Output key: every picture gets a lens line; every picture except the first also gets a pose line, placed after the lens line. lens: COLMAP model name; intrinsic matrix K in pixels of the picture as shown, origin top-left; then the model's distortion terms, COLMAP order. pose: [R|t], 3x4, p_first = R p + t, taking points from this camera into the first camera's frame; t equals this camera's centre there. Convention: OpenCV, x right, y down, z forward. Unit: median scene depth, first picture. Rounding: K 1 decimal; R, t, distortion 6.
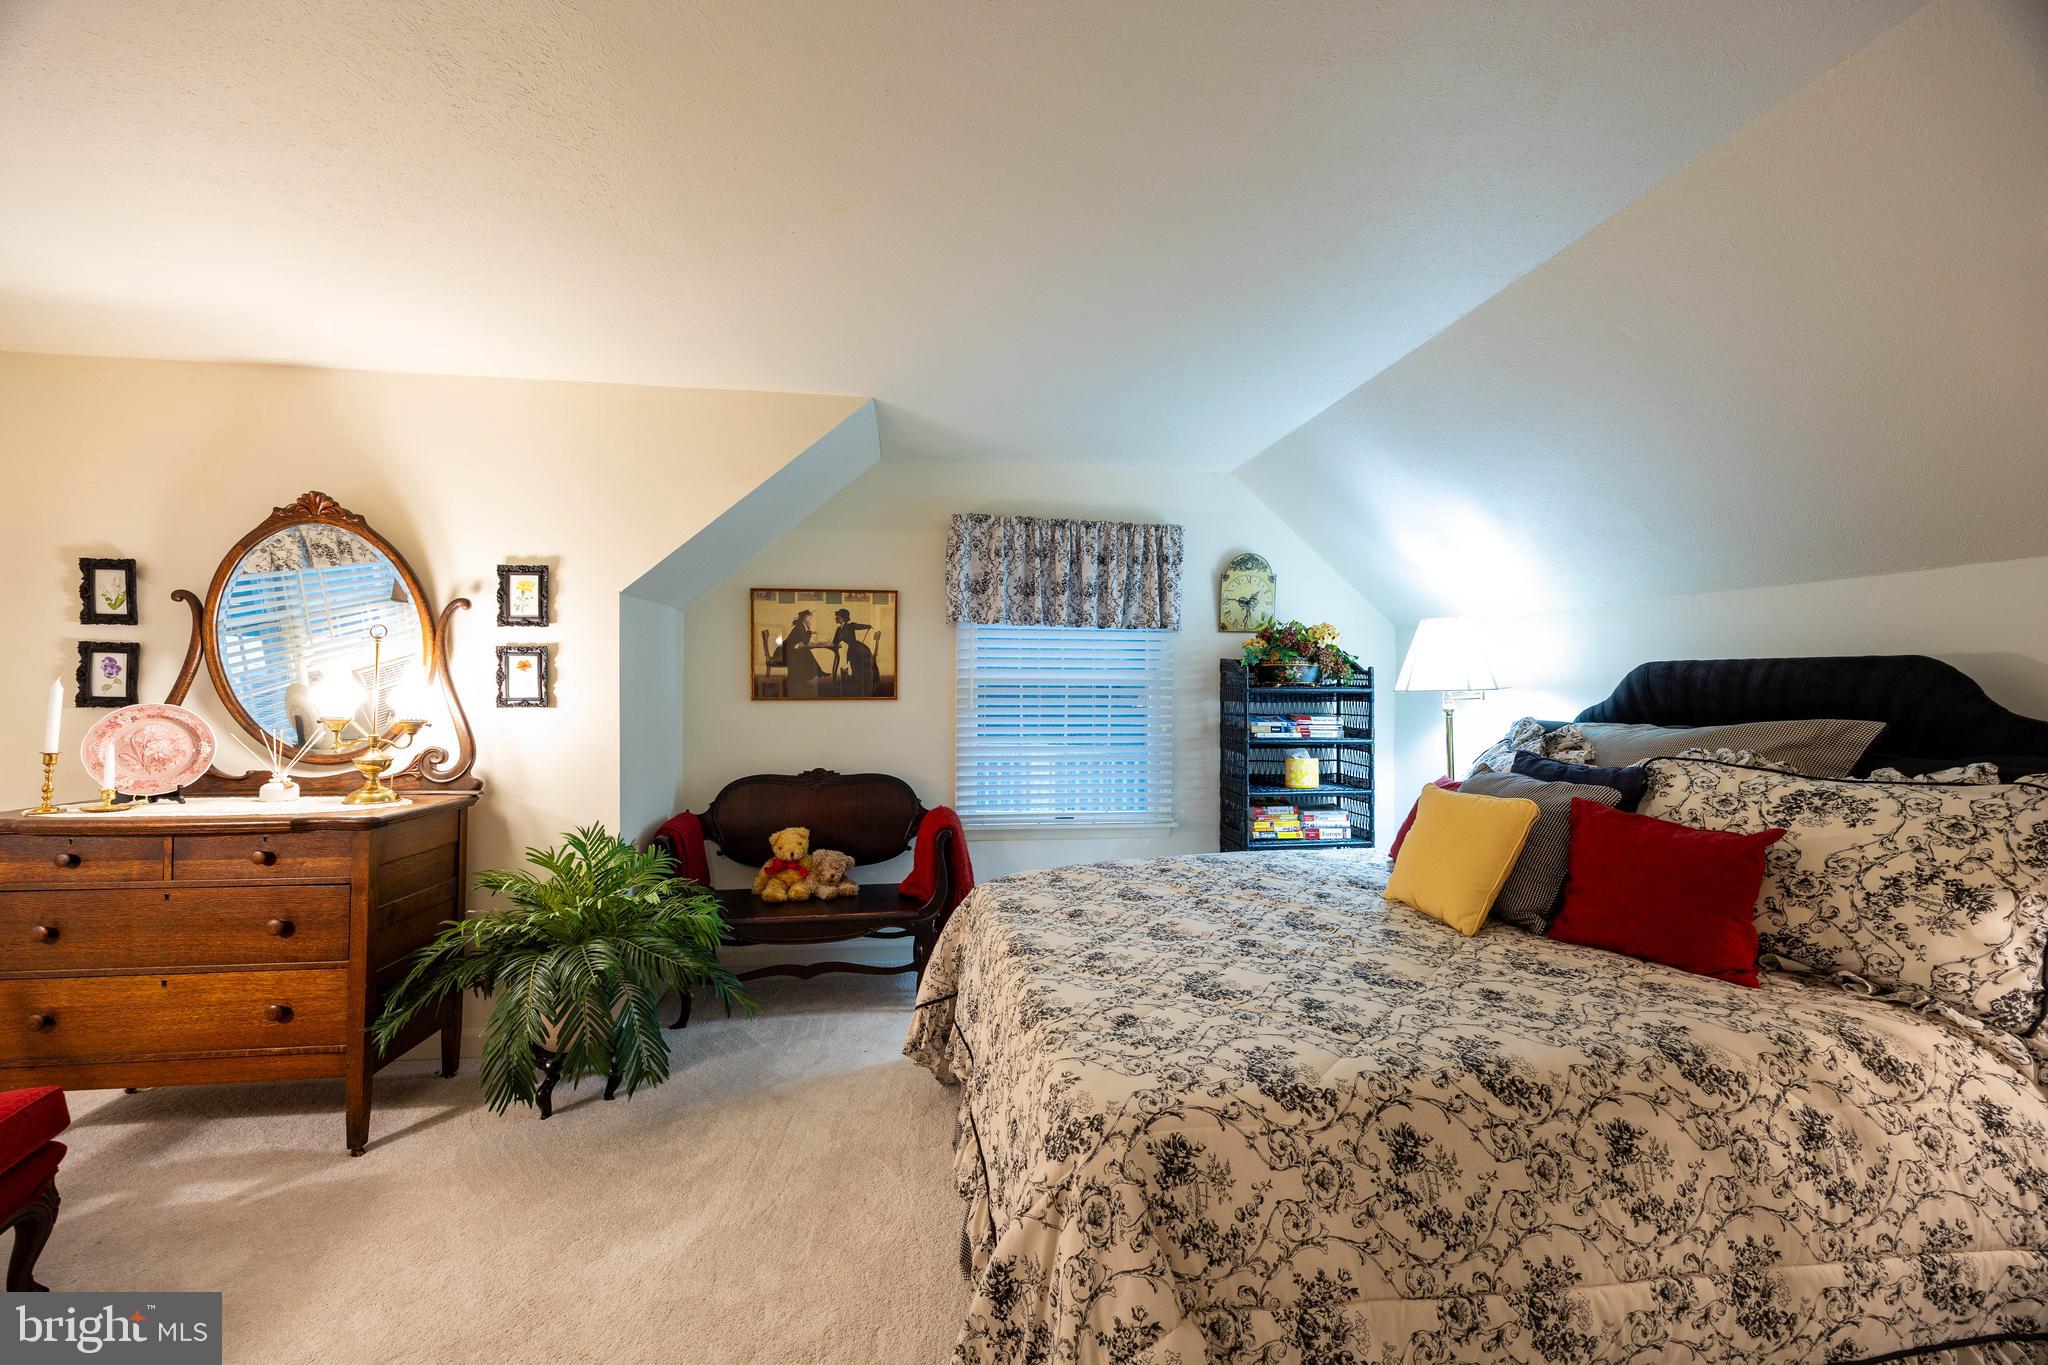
lens RADIAL K [[776.4, 0, 1012.7], [0, 776.4, 679.7], [0, 0, 1]] dist [-0.004802, 0.000590]
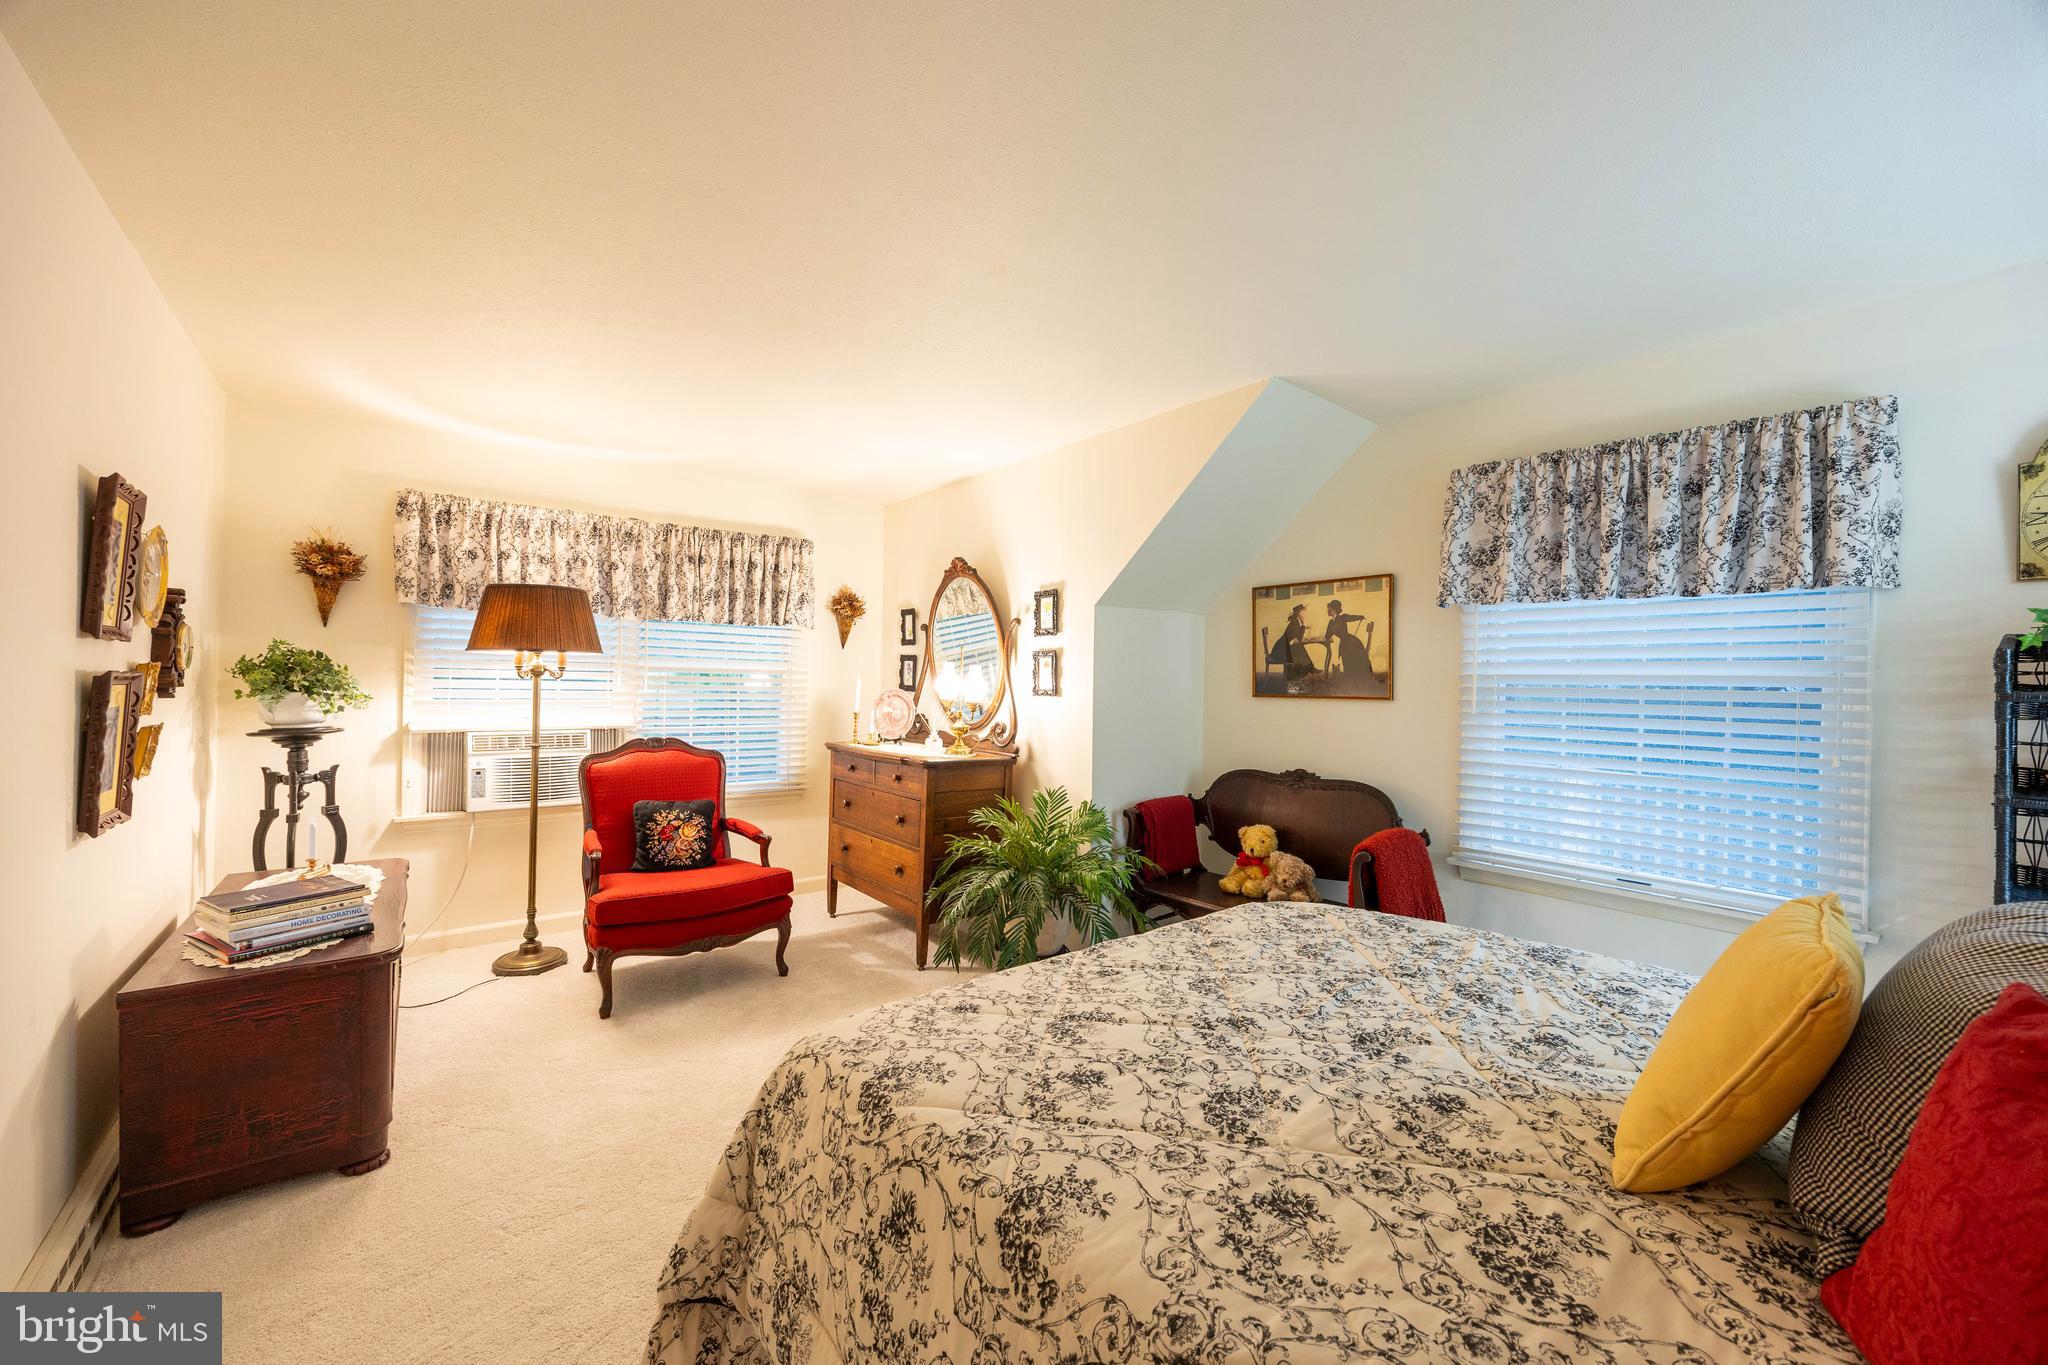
lens RADIAL K [[776.4, 0, 1011.0], [0, 776.4, 679.6], [0, 0, 1]] dist [-0.004802, 0.000590]
pose [[0.514114, 0.003019, -0.857716, 0.408697], [-0.005653, 0.999984, 0.000131, 0.006079], [0.857703, 0.004781, 0.514123, 0.211451]]
